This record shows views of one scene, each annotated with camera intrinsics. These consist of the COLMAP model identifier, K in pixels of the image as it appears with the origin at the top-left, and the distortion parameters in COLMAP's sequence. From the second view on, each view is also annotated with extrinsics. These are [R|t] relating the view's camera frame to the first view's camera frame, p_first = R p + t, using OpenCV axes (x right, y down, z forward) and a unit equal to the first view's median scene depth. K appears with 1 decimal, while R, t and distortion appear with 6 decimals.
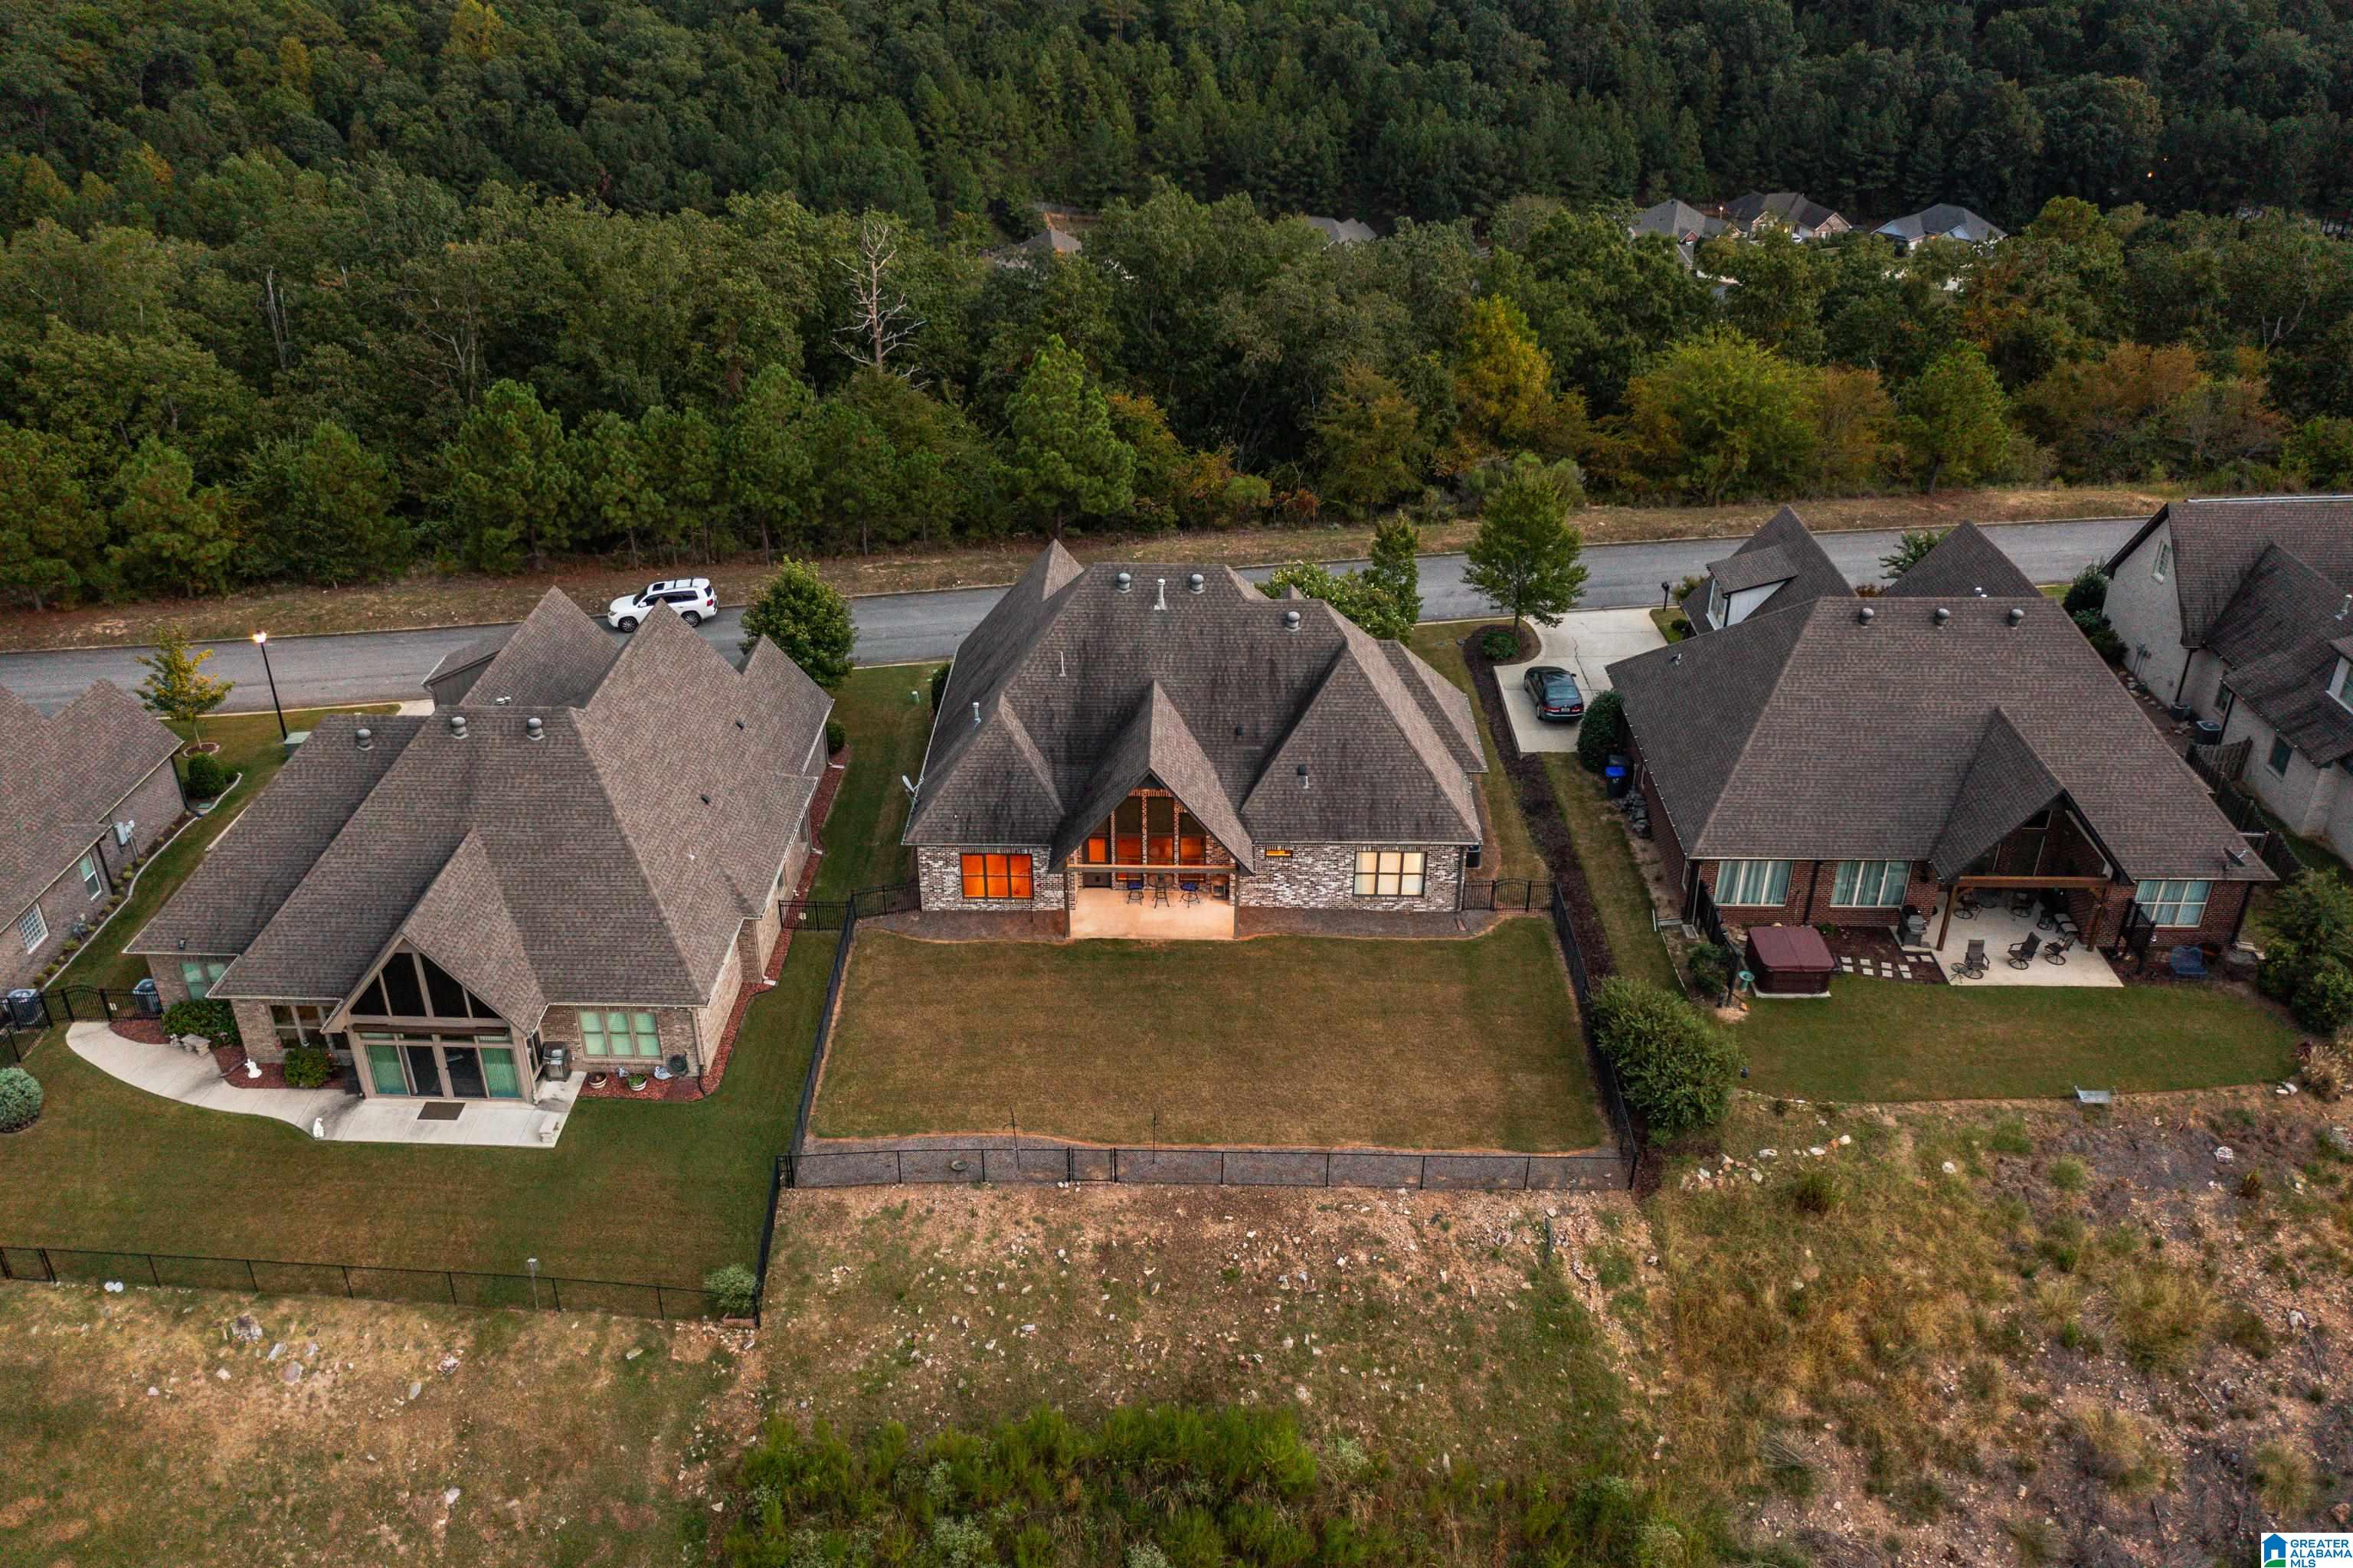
lens RADIAL K [[1872.9, 0, 1180.4], [0, 1872.9, 779.2], [0, 0, 1]] dist [-0.017135, -0.007883]
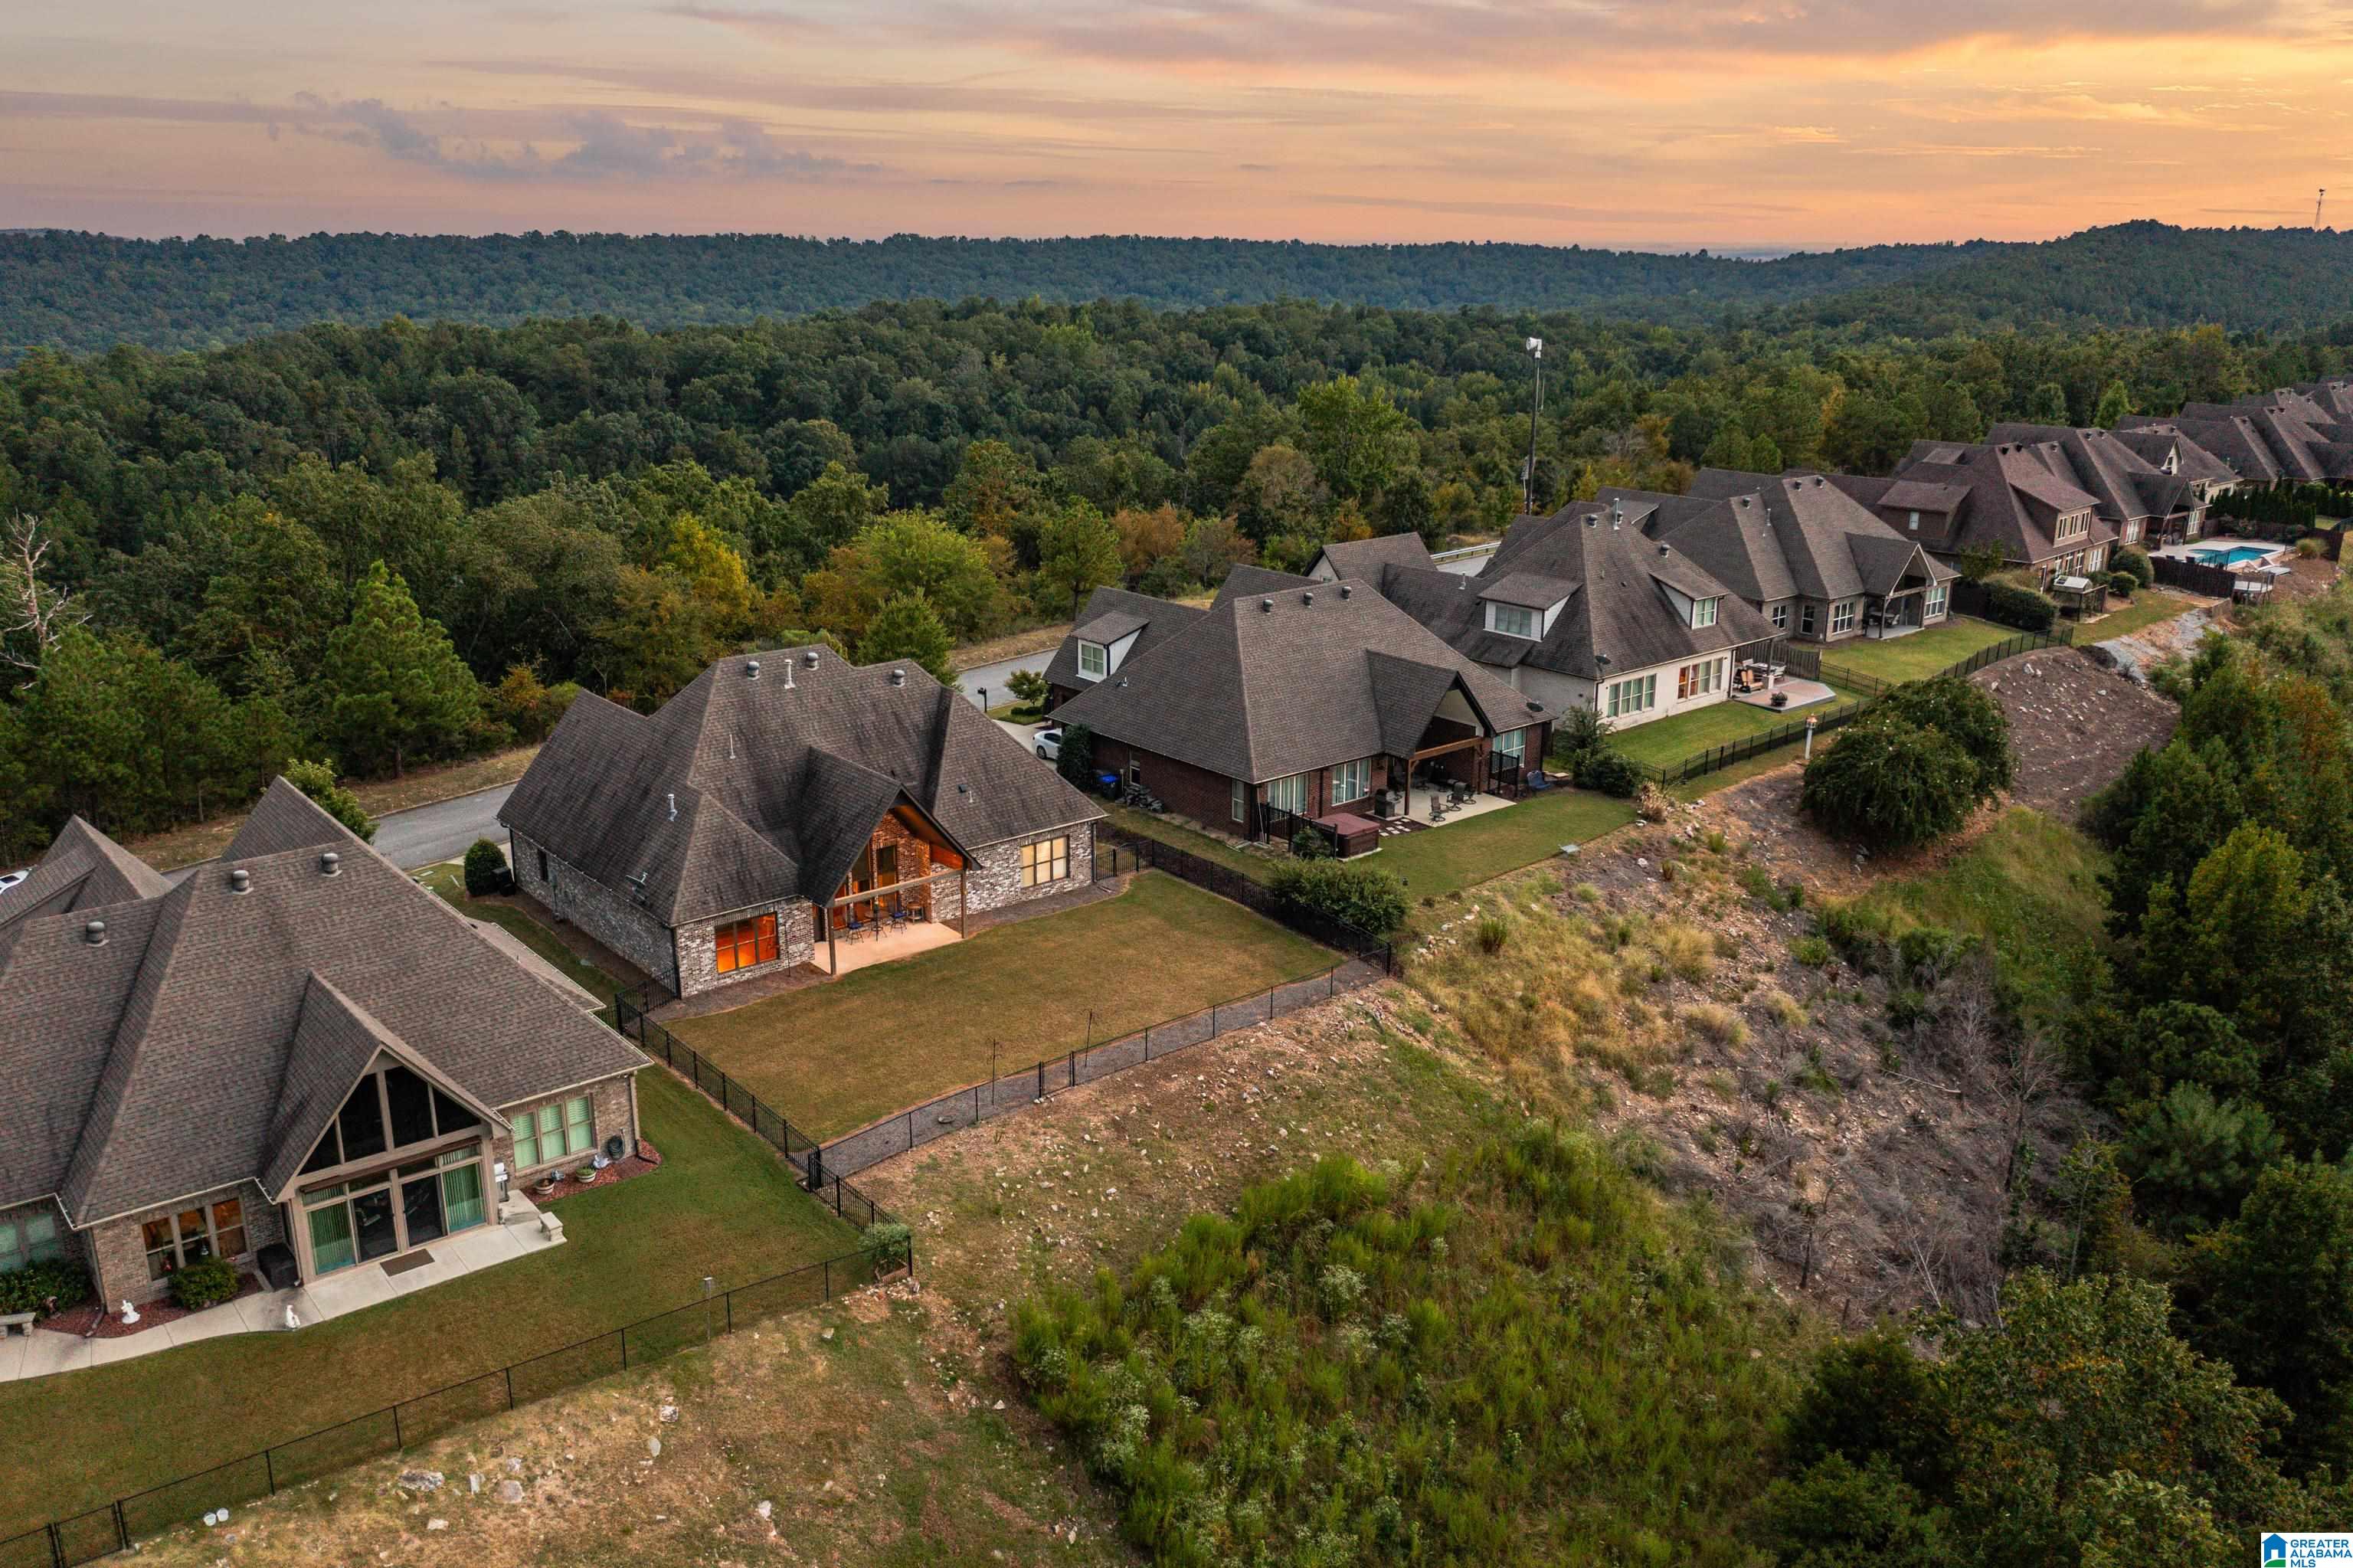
lens RADIAL K [[1859.2, 0, 1176.5], [0, 1859.2, 784.0], [0, 0, 1]] dist [-0.013972, -0.007331]
pose [[0.751241, -0.186624, 0.633095, -0.634487], [0.313212, 0.945113, -0.093061, 0.158690], [-0.580978, 0.268204, 0.768460, 0.048154]]
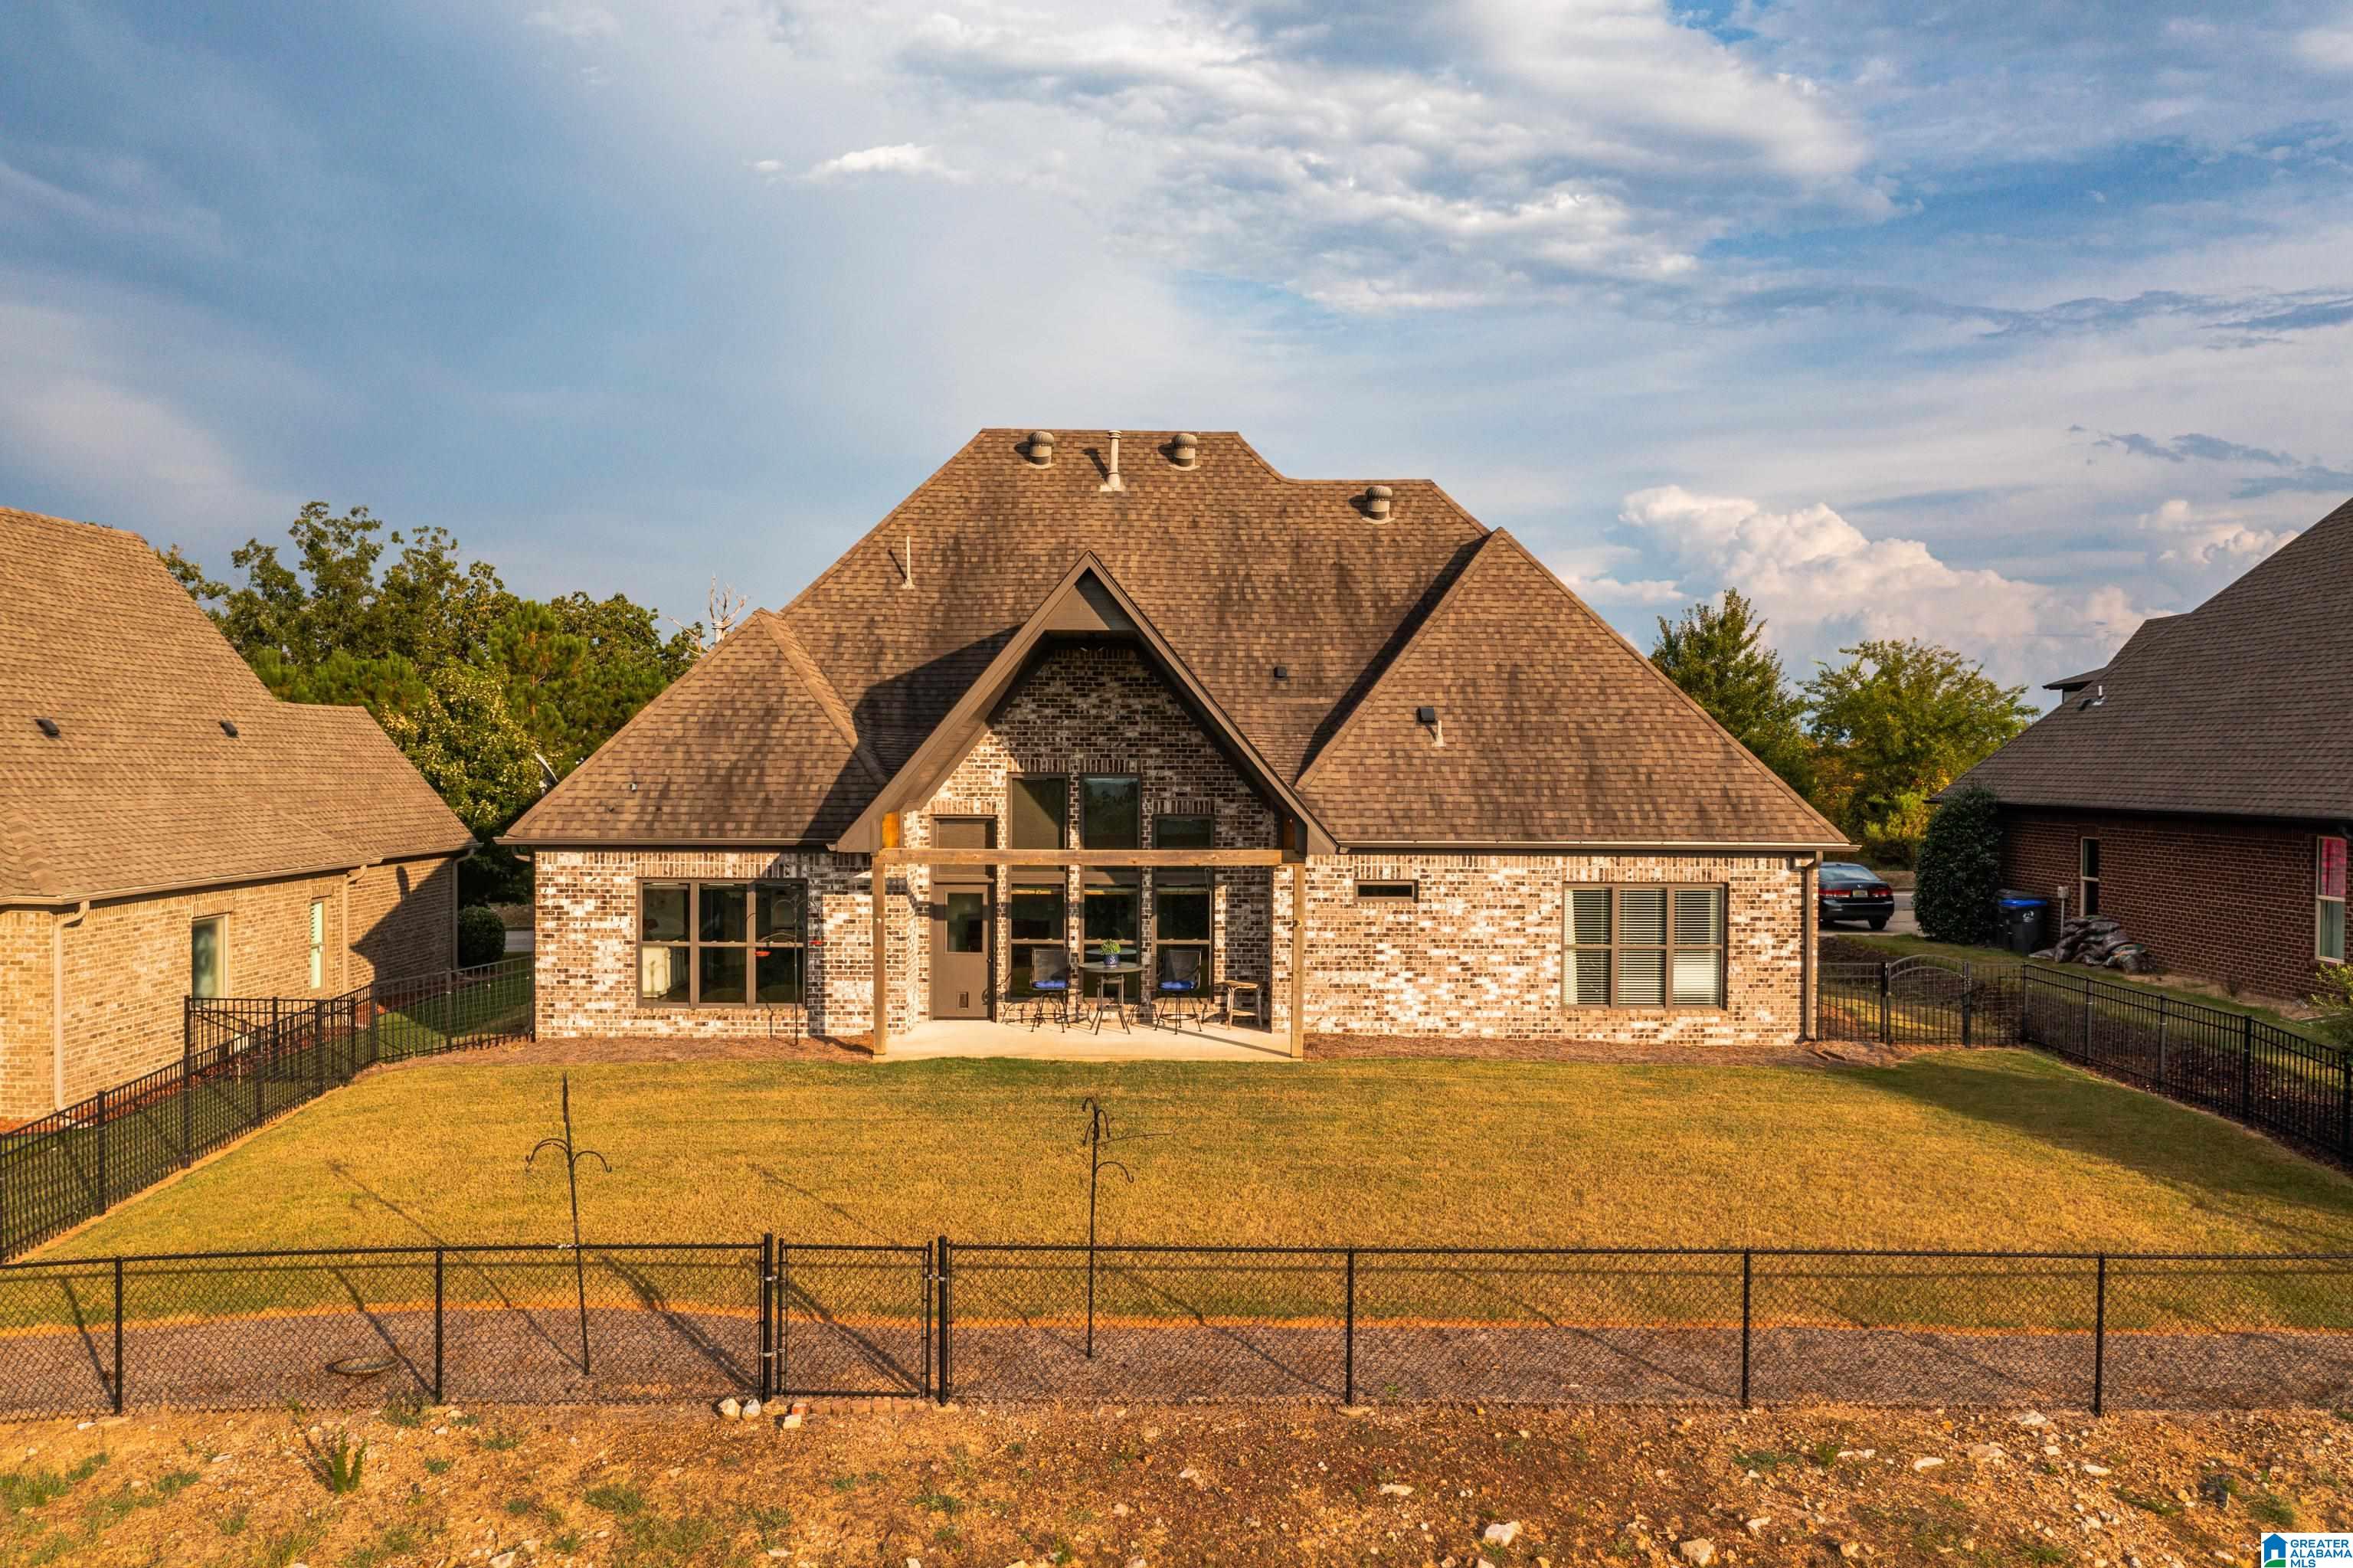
lens RADIAL K [[1872.9, 0, 1180.4], [0, 1872.9, 779.2], [0, 0, 1]] dist [-0.017135, -0.007883]
pose [[0.999459, 0.005120, 0.032493, -0.009923], [0.010893, 0.880566, -0.473798, 0.250311], [-0.031038, 0.473896, 0.880034, 0.693827]]
